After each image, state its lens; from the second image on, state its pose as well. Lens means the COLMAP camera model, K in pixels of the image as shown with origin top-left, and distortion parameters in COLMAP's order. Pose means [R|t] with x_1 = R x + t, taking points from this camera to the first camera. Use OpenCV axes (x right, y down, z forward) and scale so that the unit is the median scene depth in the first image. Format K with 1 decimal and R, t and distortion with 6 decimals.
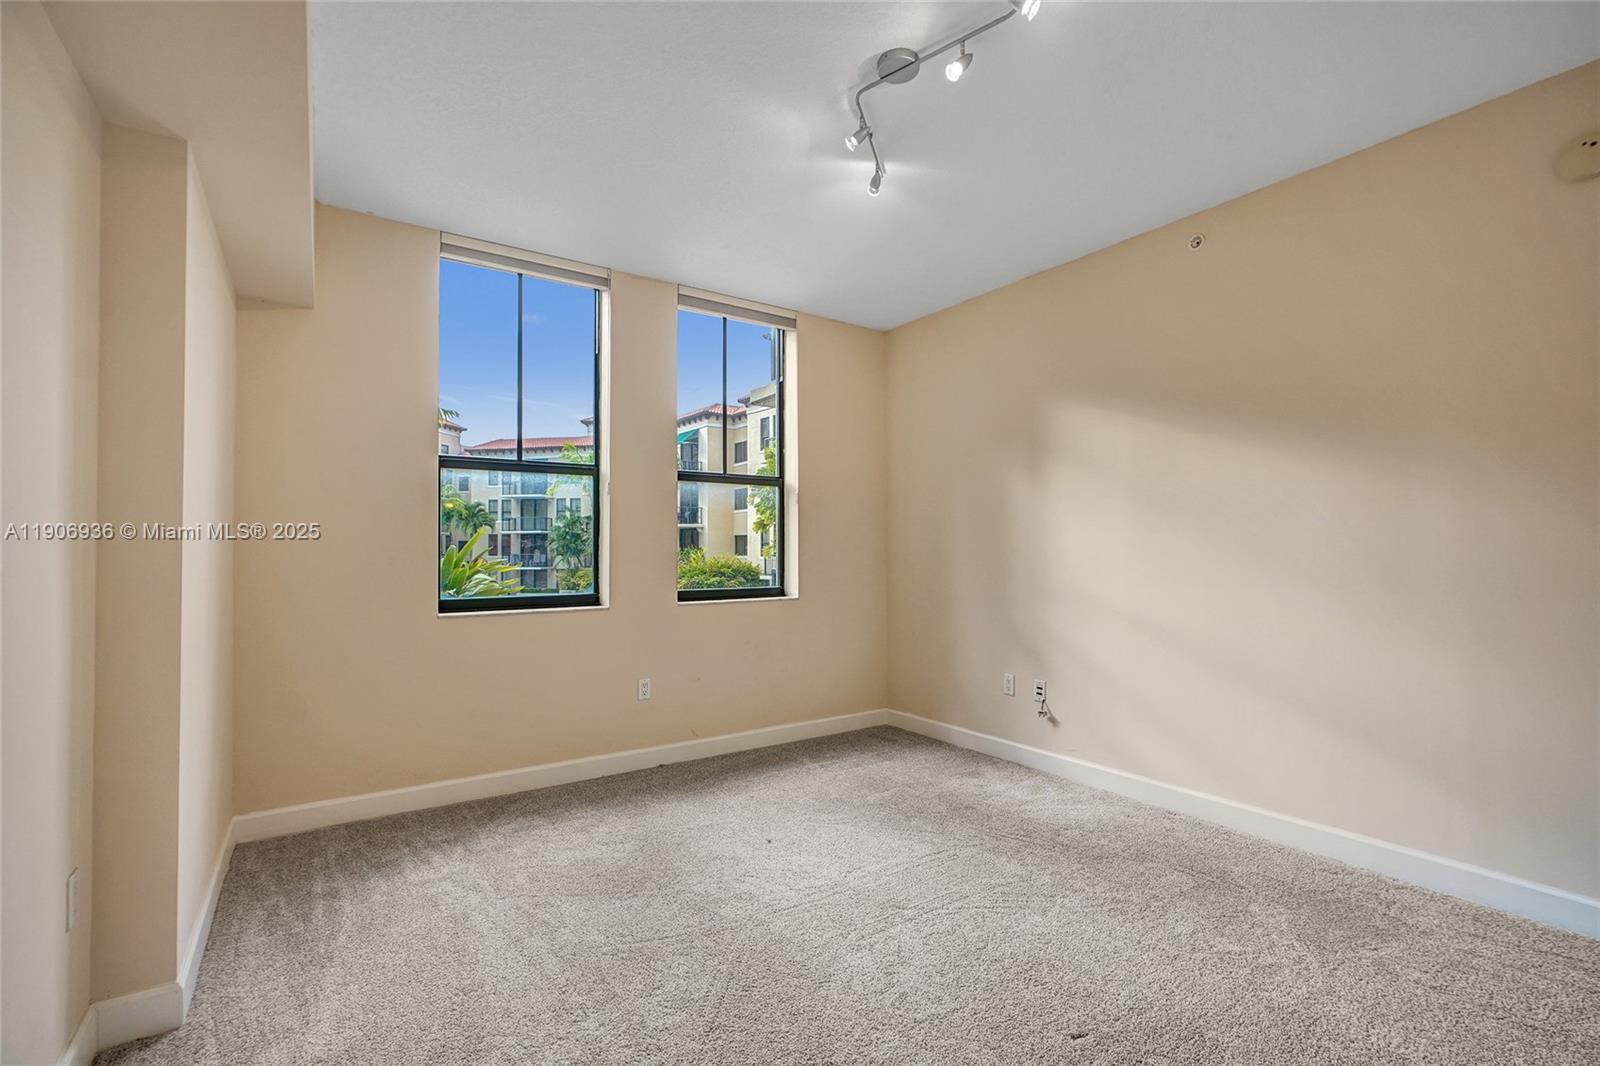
lens RADIAL K [[724.1, 0, 790.7], [0, 724.1, 545.7], [0, 0, 1]] dist [-0.013631, 0.005940]
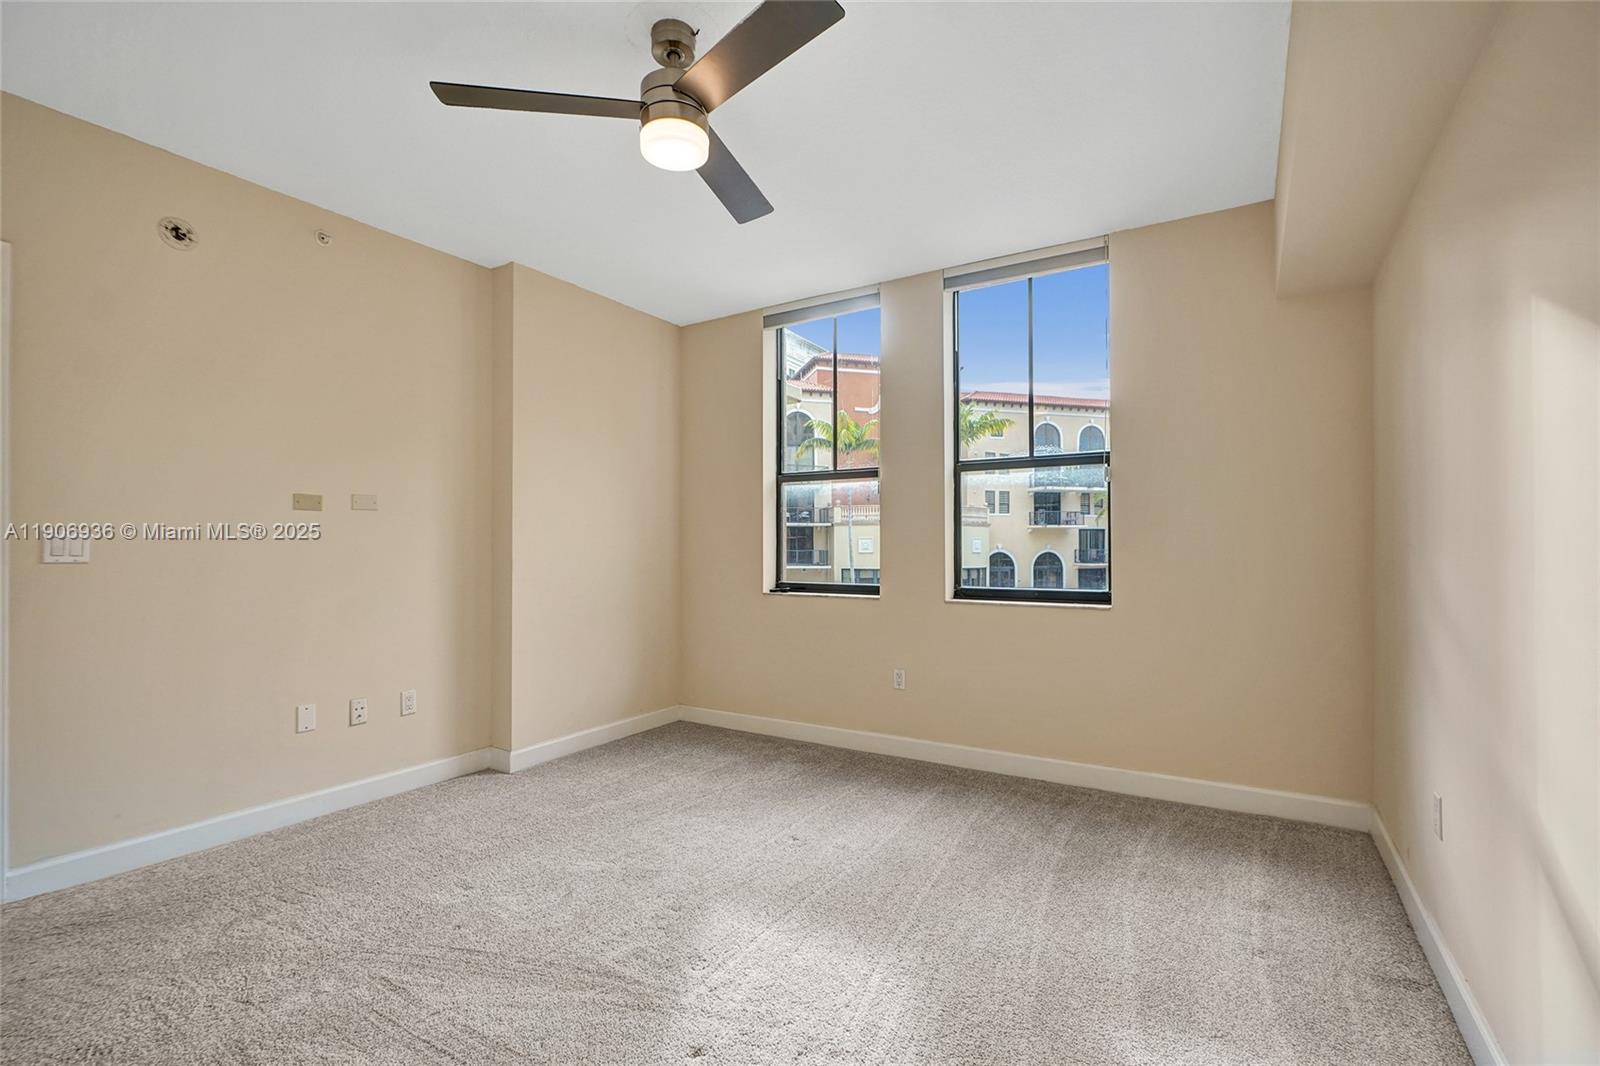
lens RADIAL K [[708.5, 0, 806.2], [0, 708.5, 540.8], [0, 0, 1]] dist [0.000165, 0.000001]
pose [[0.404999, -0.009569, -0.914267, 0.577332], [0.010447, 0.999928, -0.005837, 0.003621], [0.914258, -0.007187, 0.405070, 0.401488]]
